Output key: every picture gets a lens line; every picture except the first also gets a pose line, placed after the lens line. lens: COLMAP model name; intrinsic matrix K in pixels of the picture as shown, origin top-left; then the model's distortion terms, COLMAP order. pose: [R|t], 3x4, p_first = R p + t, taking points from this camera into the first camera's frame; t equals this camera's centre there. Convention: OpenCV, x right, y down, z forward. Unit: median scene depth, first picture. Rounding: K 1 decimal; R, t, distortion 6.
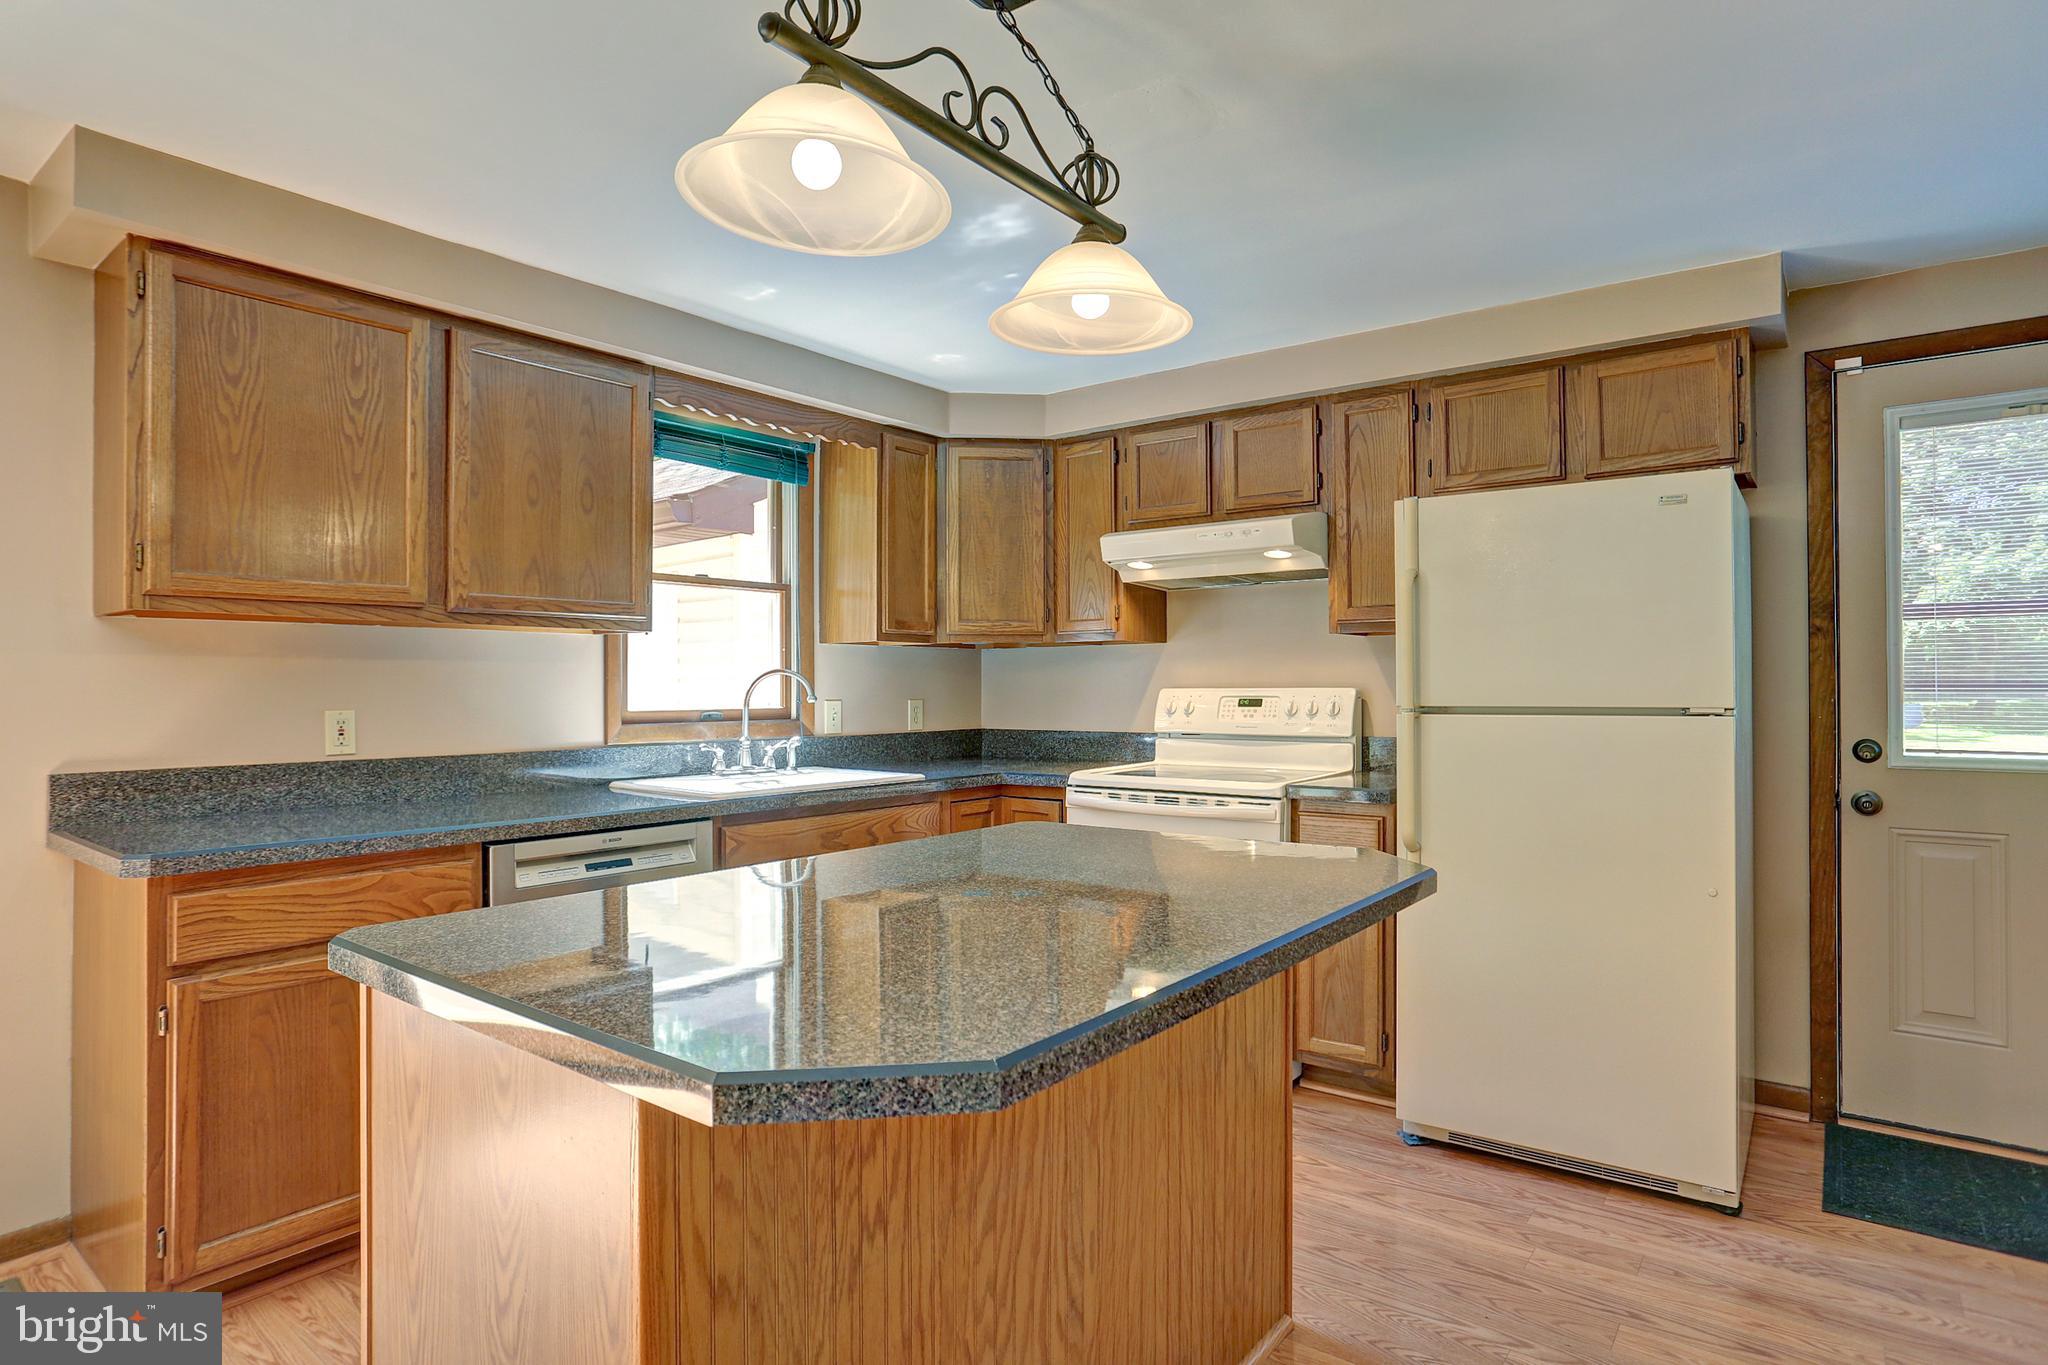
lens RADIAL K [[1107.3, 0, 929.5], [0, 1107.3, 672.9], [0, 0, 1]] dist [-0.034476, 0.000993]
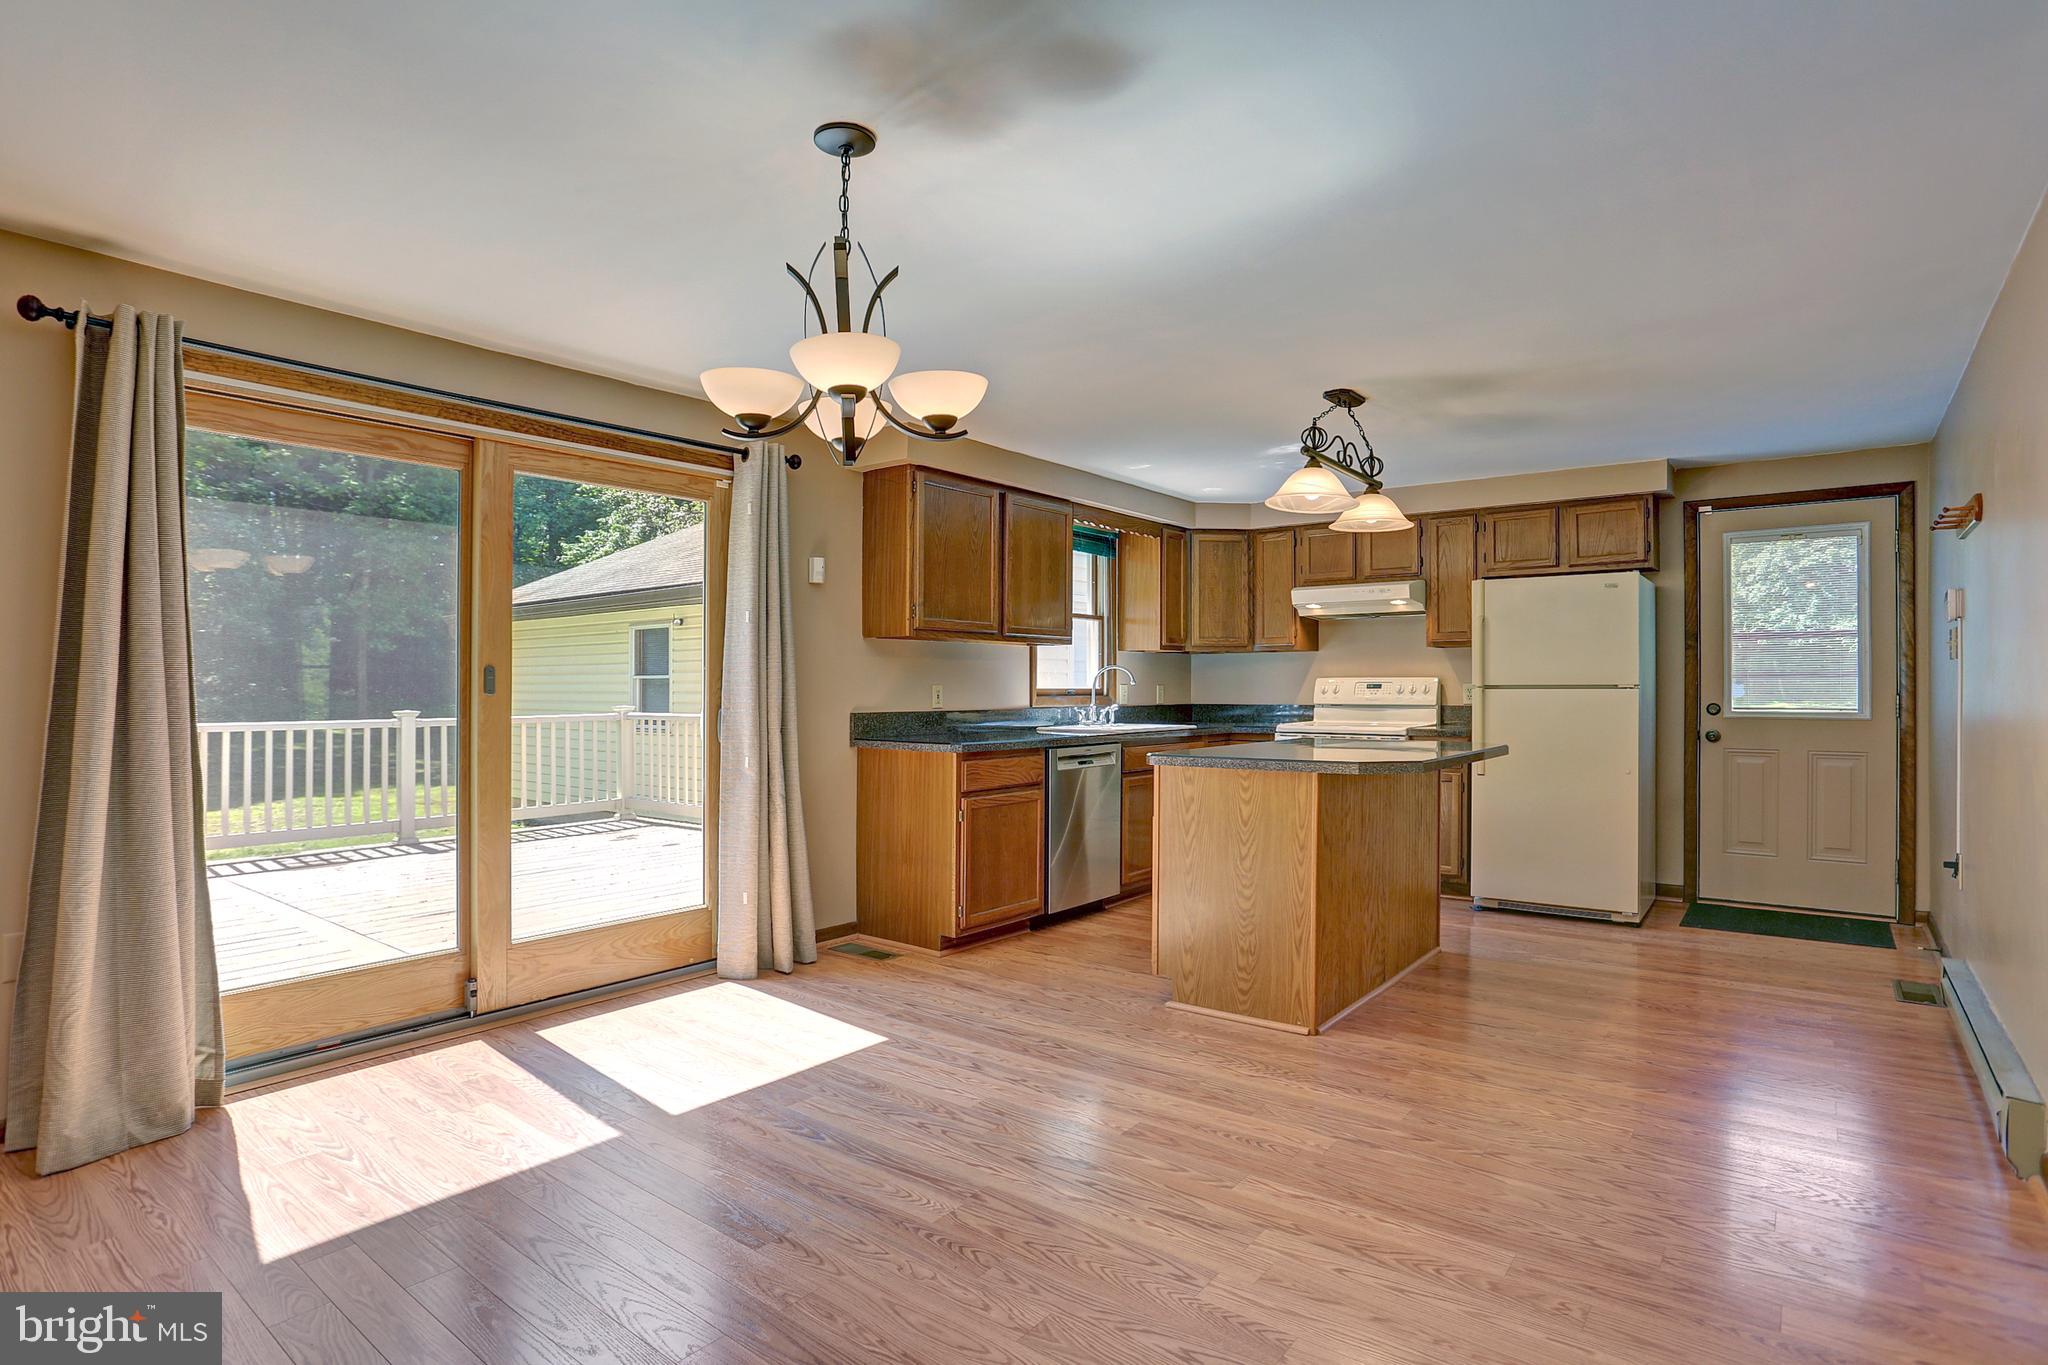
lens RADIAL K [[969.4, 0, 990.1], [0, 969.4, 679.1], [0, 0, 1]] dist [-0.039830, 0.000278]
pose [[0.999989, 0.002847, -0.003745, -0.316329], [-0.002826, 0.999980, 0.005699, 0.009367], [0.003761, -0.005689, 0.999977, -0.526270]]
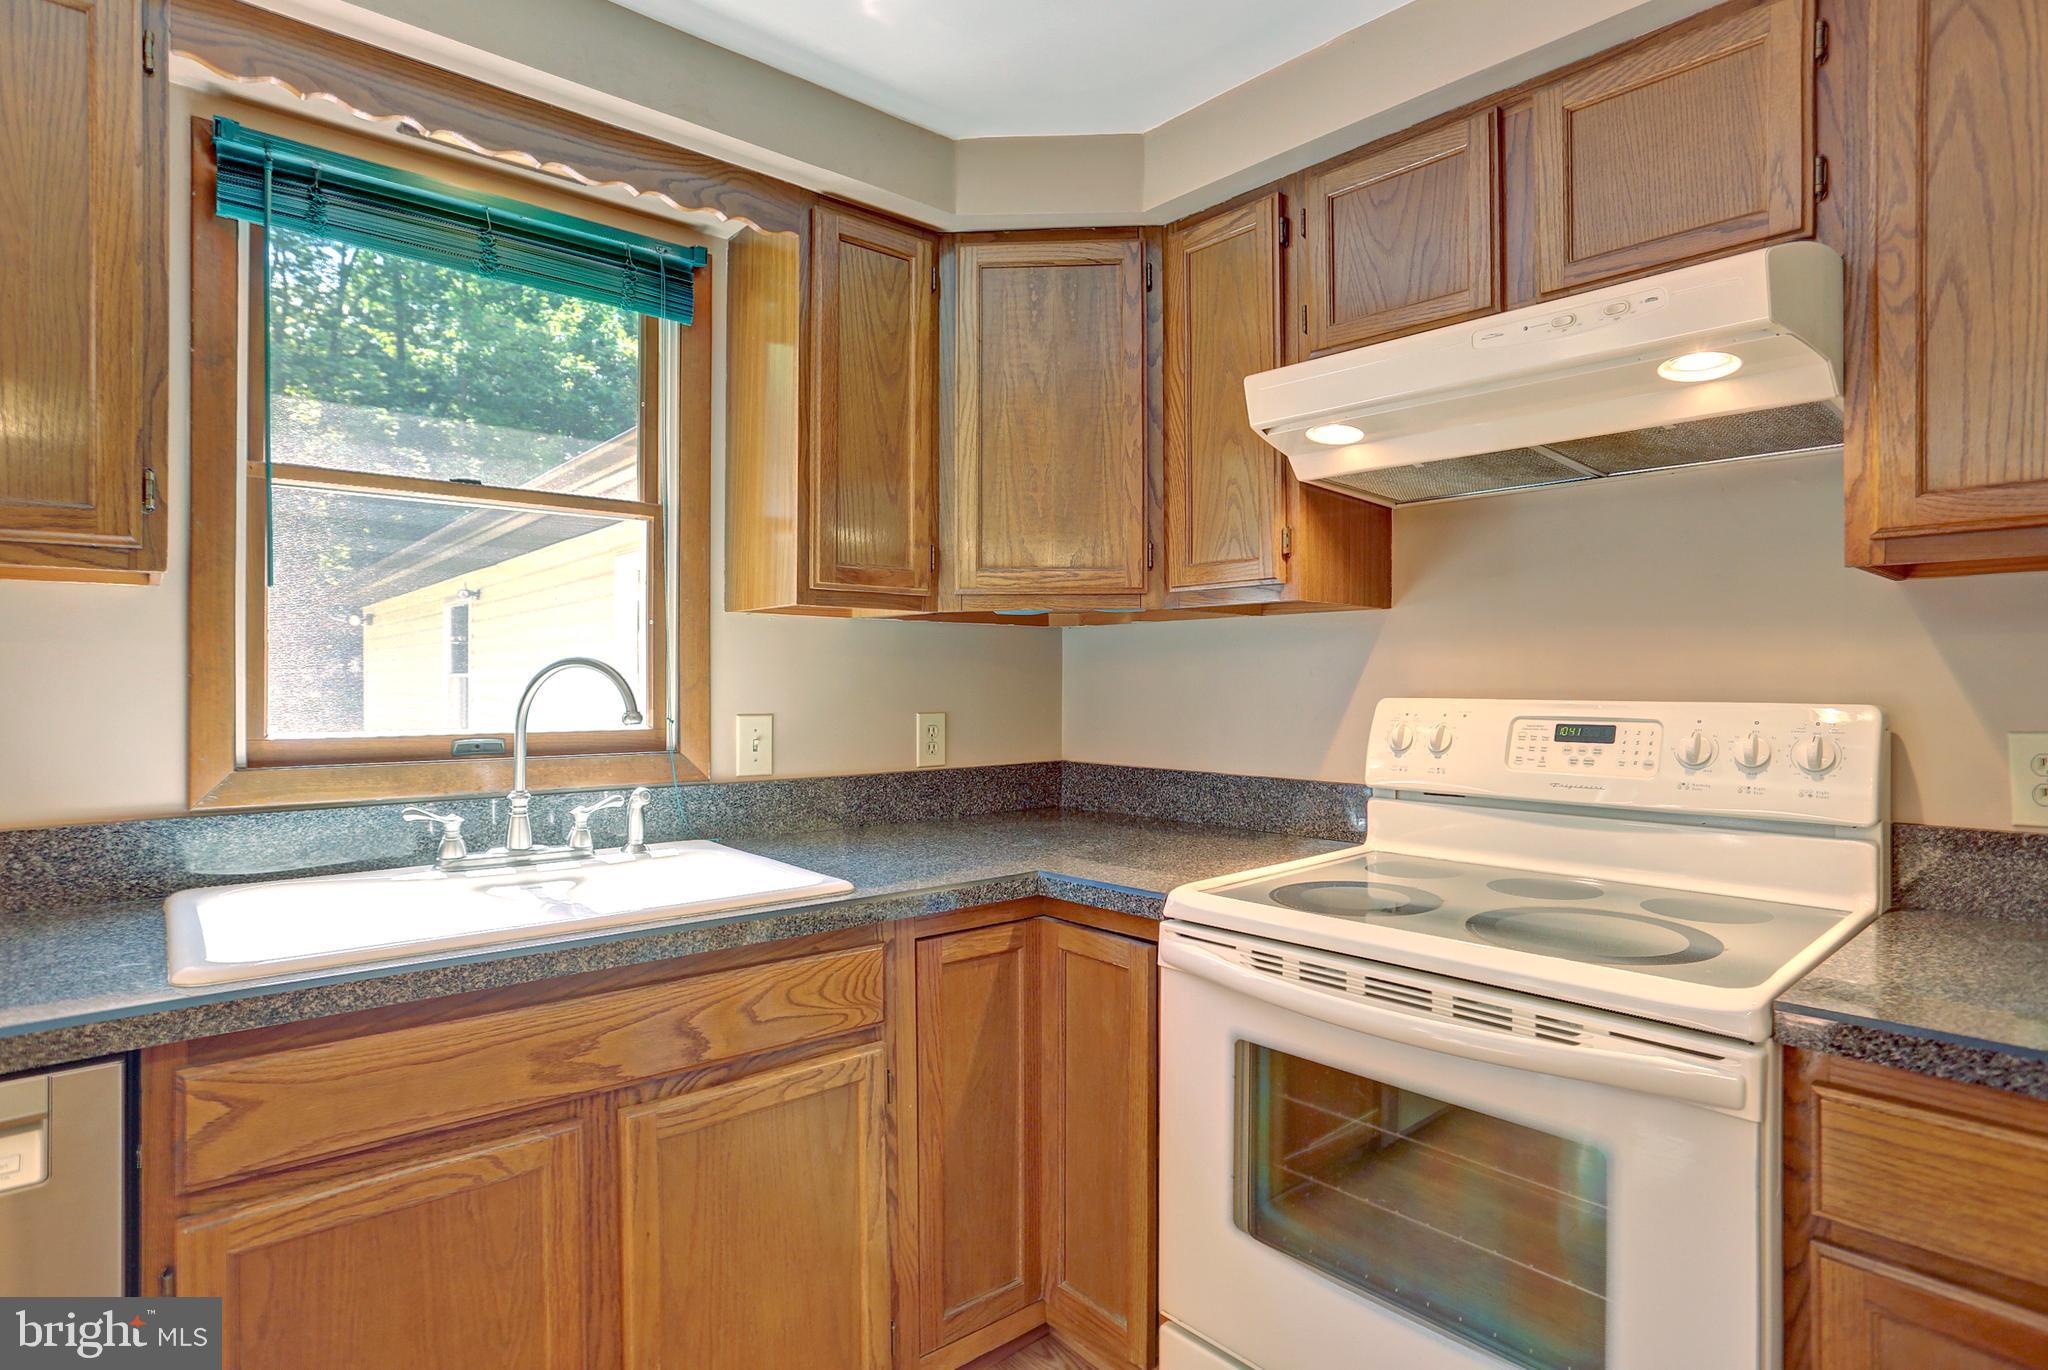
lens RADIAL K [[1101.8, 0, 877.2], [0, 1101.8, 678.0], [0, 0, 1]] dist [-0.091096, 0.049521]
pose [[0.976371, 0.003955, -0.216065, 0.103500], [-0.001843, 0.999949, 0.009976, 0.000033], [0.216094, -0.009342, 0.976328, 0.525546]]
